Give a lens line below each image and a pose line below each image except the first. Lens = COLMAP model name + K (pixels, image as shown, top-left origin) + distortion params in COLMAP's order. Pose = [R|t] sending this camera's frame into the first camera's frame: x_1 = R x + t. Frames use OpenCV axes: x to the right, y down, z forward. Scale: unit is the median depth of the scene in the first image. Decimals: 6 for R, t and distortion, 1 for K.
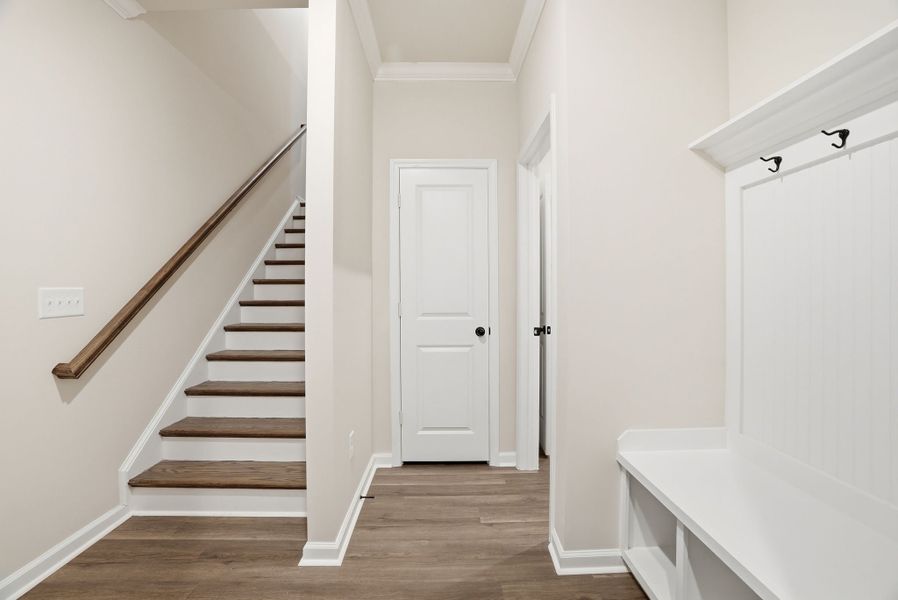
lens RADIAL K [[436.8, 0, 444.6], [0, 436.8, 286.7], [0, 0, 1]] dist [-0.060501, 0.023063]
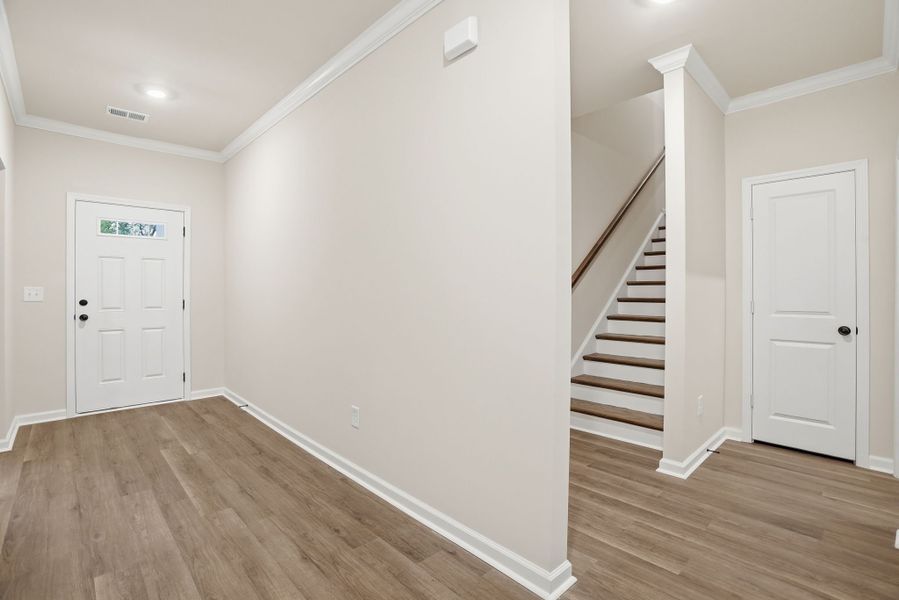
lens RADIAL K [[424.7, 0, 455.0], [0, 424.7, 298.2], [0, 0, 1]] dist [-0.067654, 0.024339]
pose [[0.701353, 0.013766, -0.712681, 0.131713], [0.006573, 0.999646, 0.025777, -0.004339], [0.712783, -0.022763, 0.701015, -0.352435]]
